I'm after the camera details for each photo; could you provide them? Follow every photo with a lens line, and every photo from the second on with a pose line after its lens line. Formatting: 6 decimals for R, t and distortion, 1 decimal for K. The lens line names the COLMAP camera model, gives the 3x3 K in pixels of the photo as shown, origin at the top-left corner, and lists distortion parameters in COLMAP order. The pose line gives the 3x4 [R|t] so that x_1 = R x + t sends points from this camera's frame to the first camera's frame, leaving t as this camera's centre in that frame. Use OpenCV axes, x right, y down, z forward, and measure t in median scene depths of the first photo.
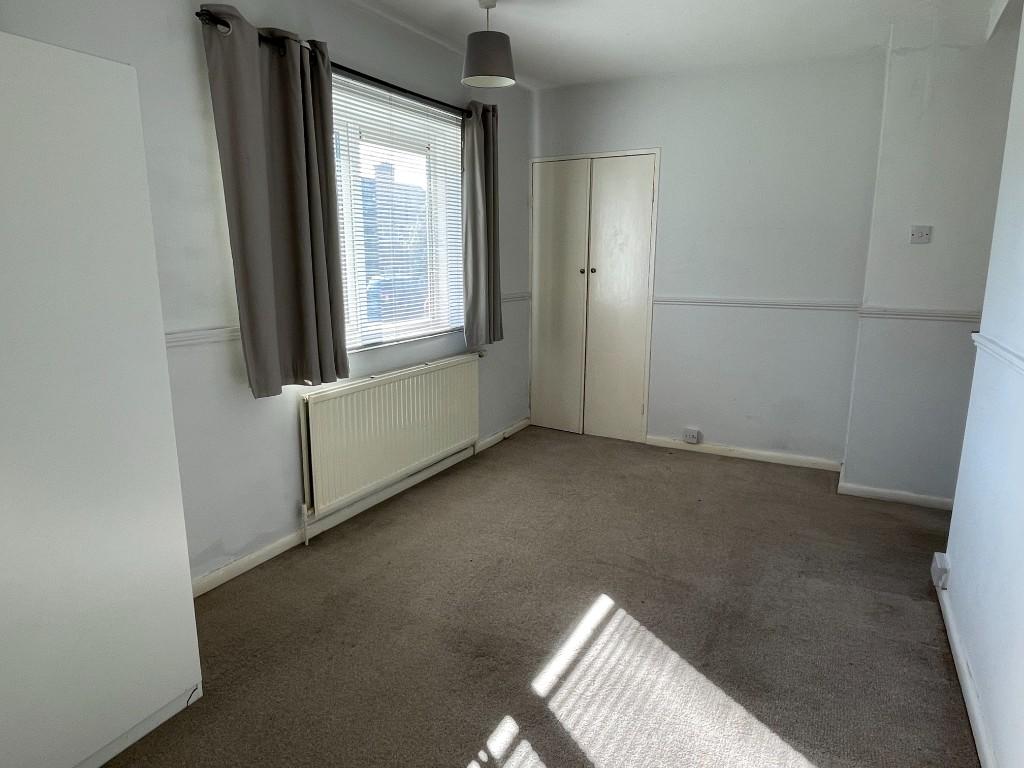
lens RADIAL K [[625.5, 0, 508.0], [0, 625.5, 388.0], [0, 0, 1]] dist [0.000661, -0.001780]
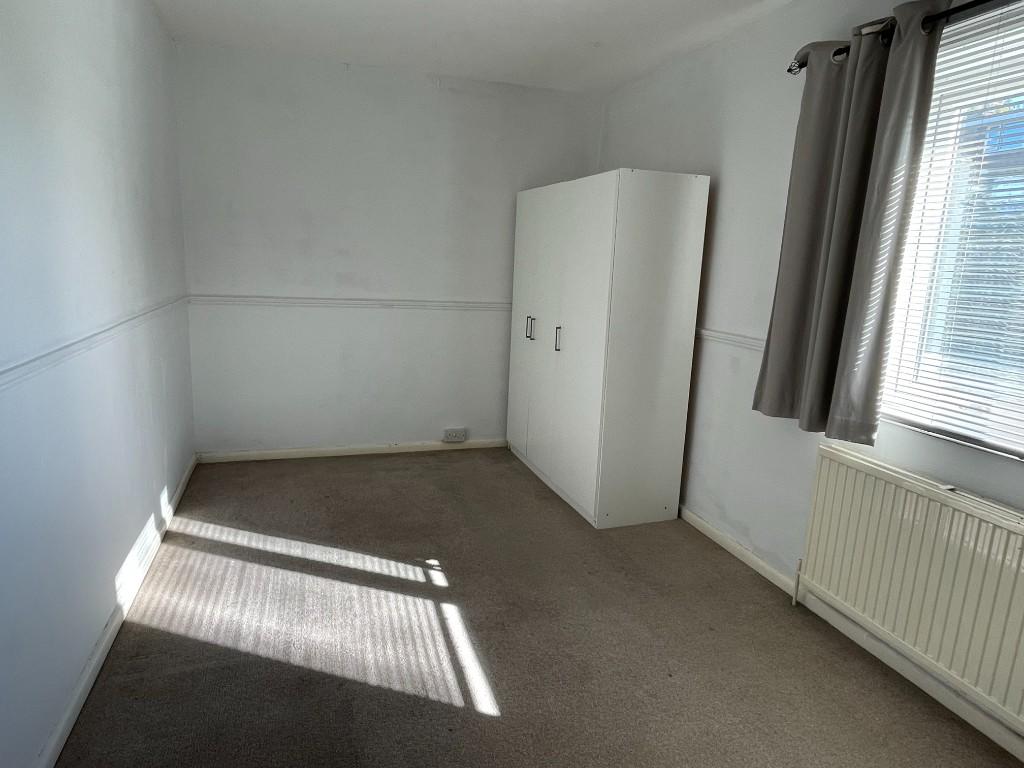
lens RADIAL K [[625.5, 0, 508.4], [0, 625.5, 381.0], [0, 0, 1]] dist [0.000661, -0.001780]
pose [[-0.688627, 0.110305, -0.716677, 0.761713], [-0.192410, 0.925134, 0.327268, -0.347601], [0.699122, 0.363262, -0.615849, 1.574979]]
